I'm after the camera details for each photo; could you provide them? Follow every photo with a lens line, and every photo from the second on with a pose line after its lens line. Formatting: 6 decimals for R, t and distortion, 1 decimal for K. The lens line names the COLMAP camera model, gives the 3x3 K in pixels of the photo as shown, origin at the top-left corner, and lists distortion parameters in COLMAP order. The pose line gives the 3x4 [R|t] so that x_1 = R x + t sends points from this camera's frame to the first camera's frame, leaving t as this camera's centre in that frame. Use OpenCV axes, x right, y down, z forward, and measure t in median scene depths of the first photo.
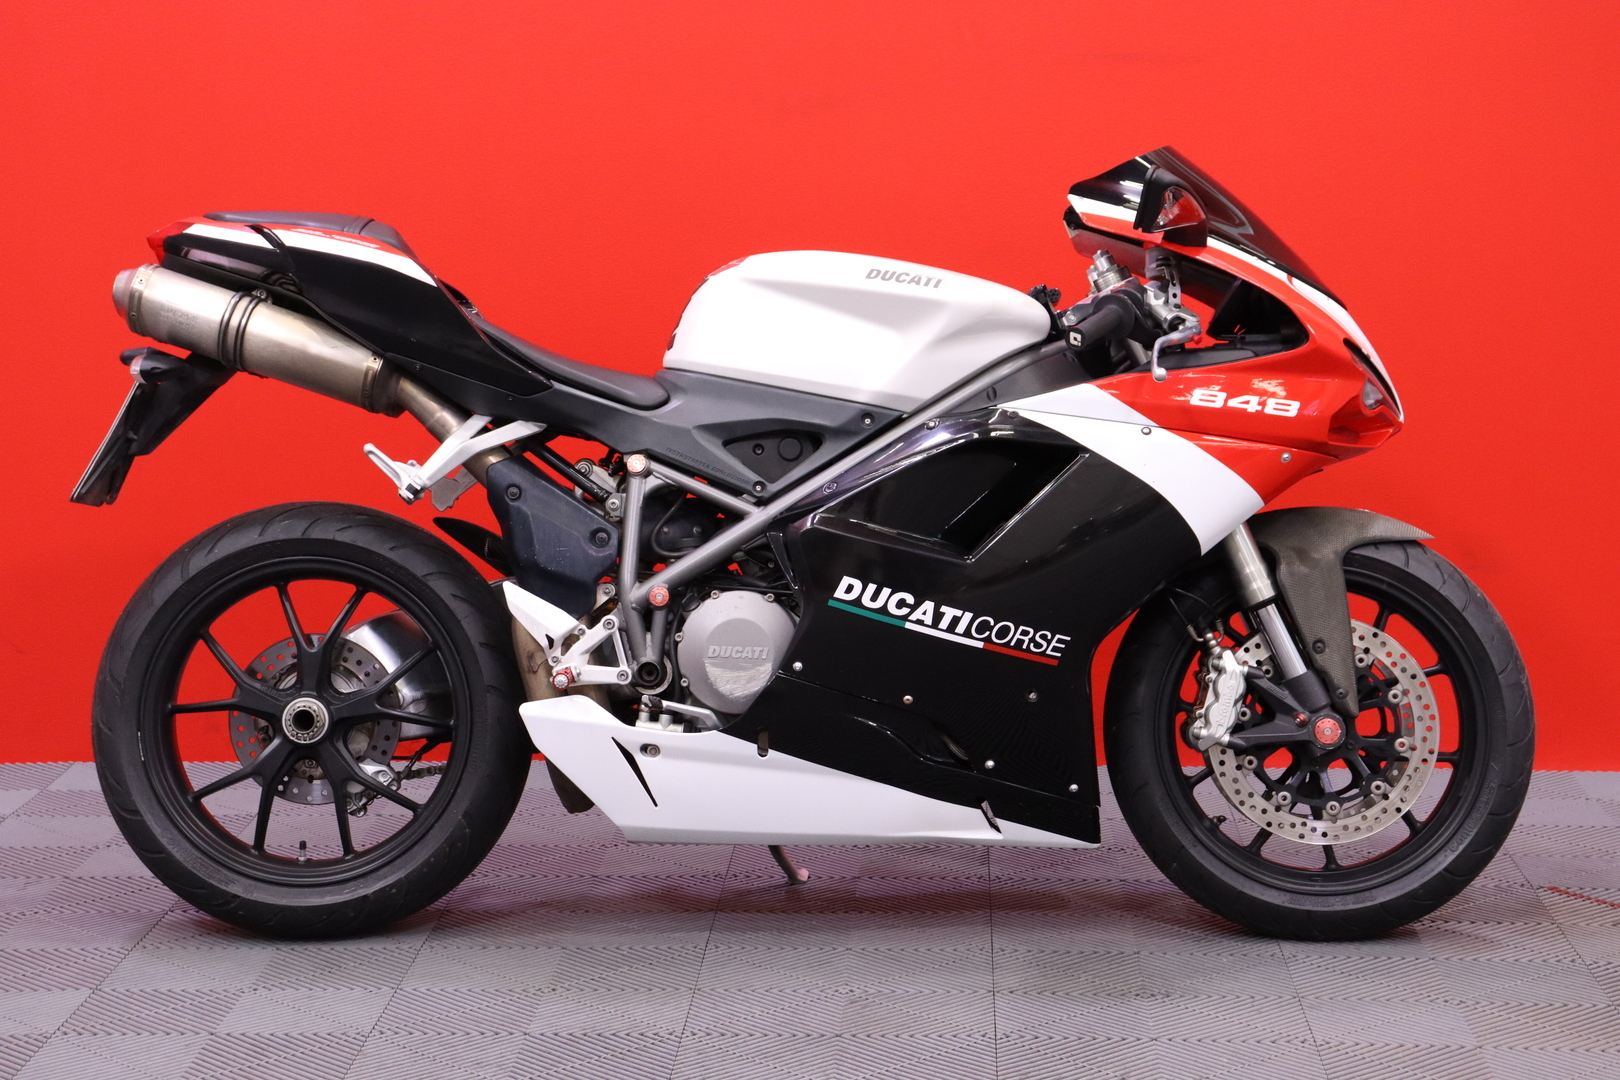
lens RADIAL K [[3273.1, 0, 810.0], [0, 3273.1, 540.0], [0, 0, 1]] dist [0.315008, 0.018447]
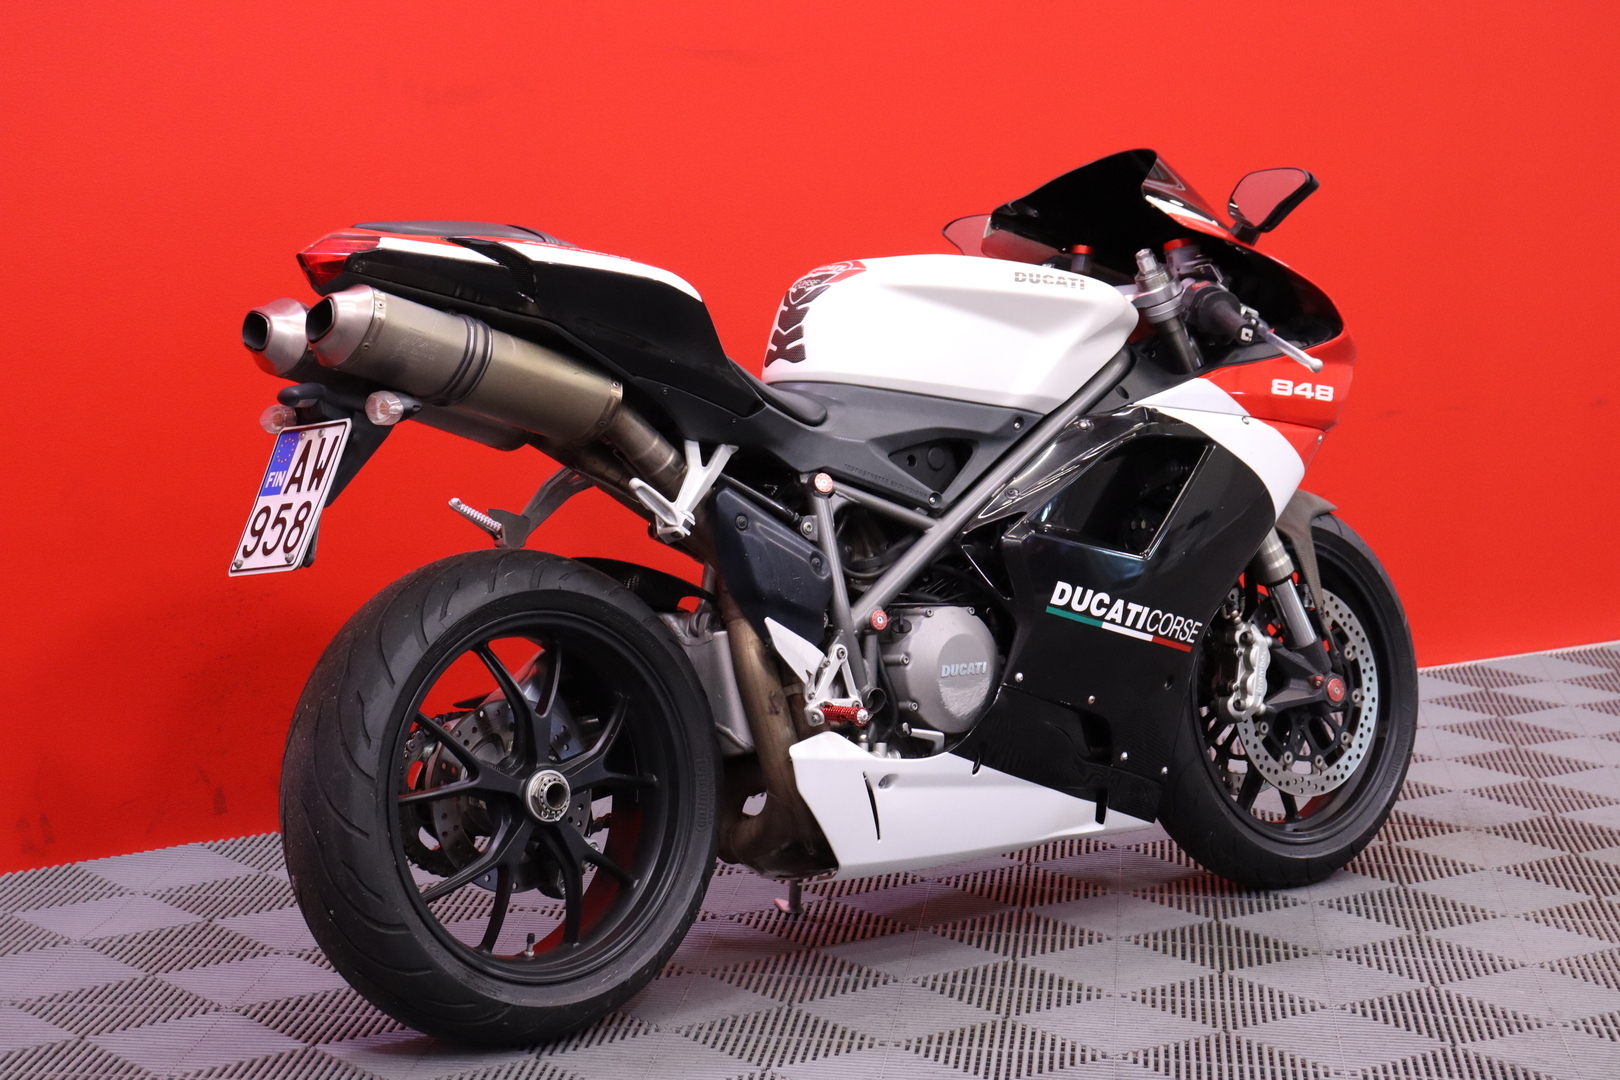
lens RADIAL K [[3412.2, 0, 810.0], [0, 3412.2, 540.0], [0, 0, 1]] dist [0.327911, -0.037566]
pose [[0.742518, -0.071782, 0.665969, -0.725466], [0.069851, 0.997118, 0.029595, -0.036968], [-0.666174, 0.024544, 0.745392, 0.273437]]
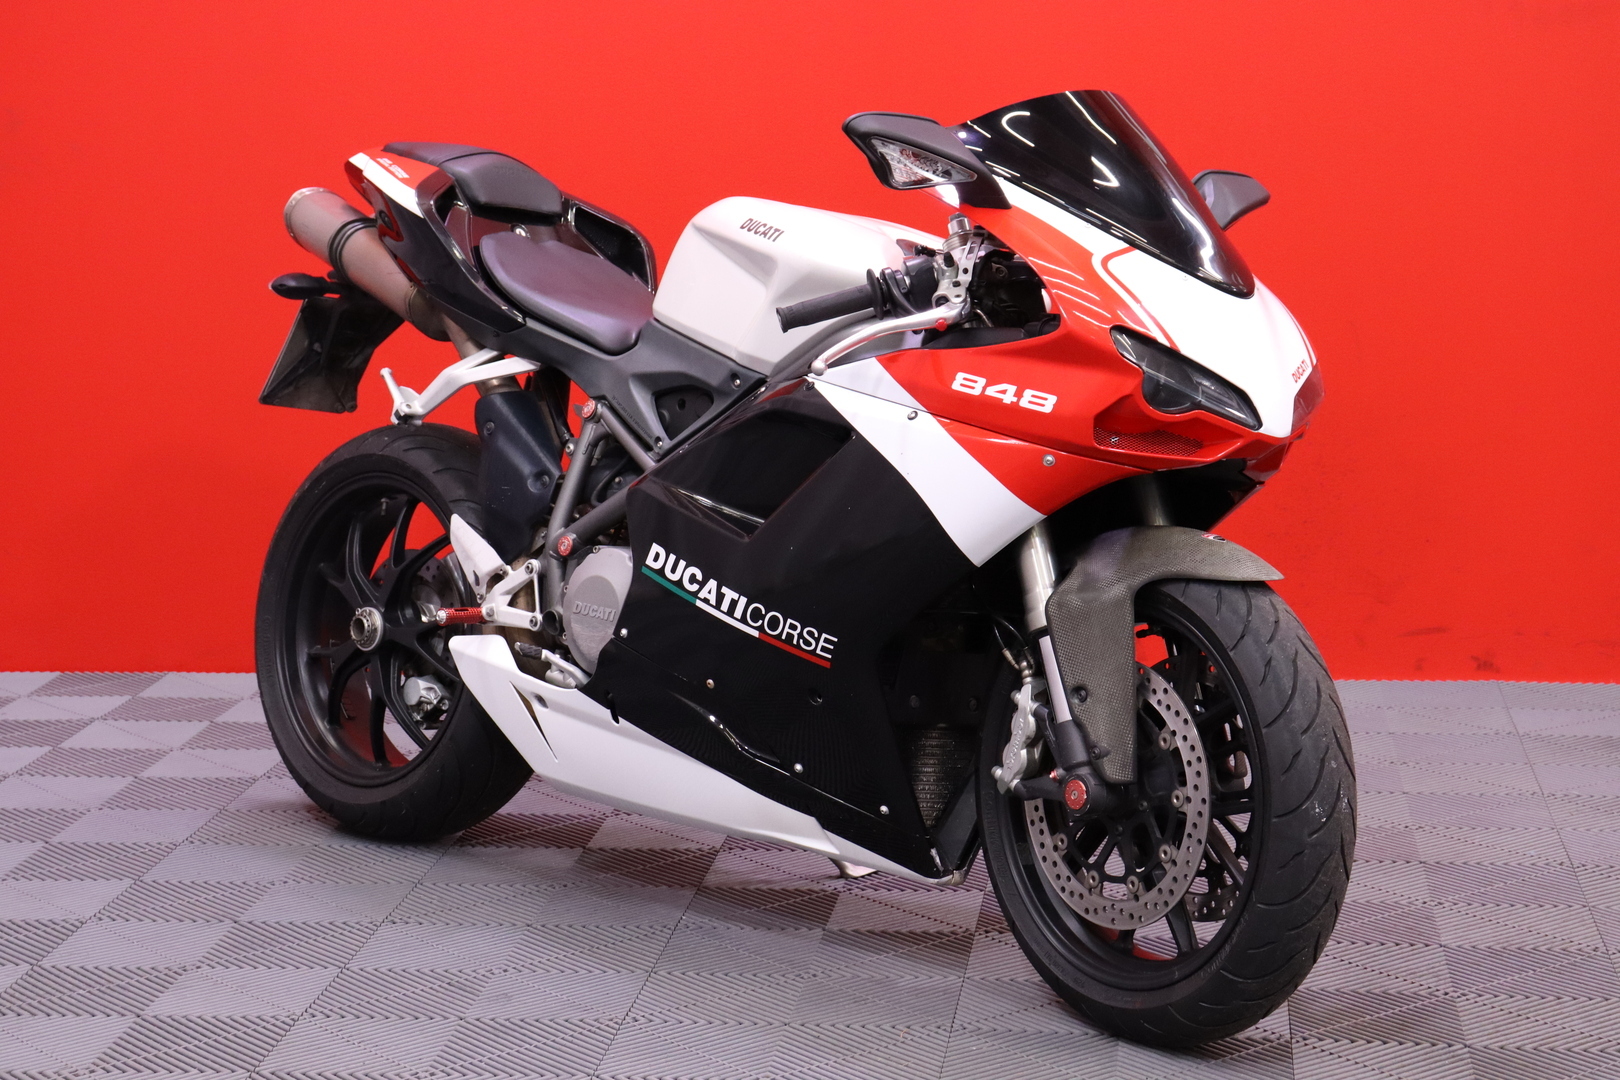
lens RADIAL K [[3273.1, 0, 810.0], [0, 3273.1, 540.0], [0, 0, 1]] dist [0.315008, 0.018447]
pose [[0.726693, 0.106161, -0.678710, 0.672707], [-0.094740, 0.994034, 0.054045, -0.044311], [0.680398, 0.025027, 0.732415, 0.337077]]
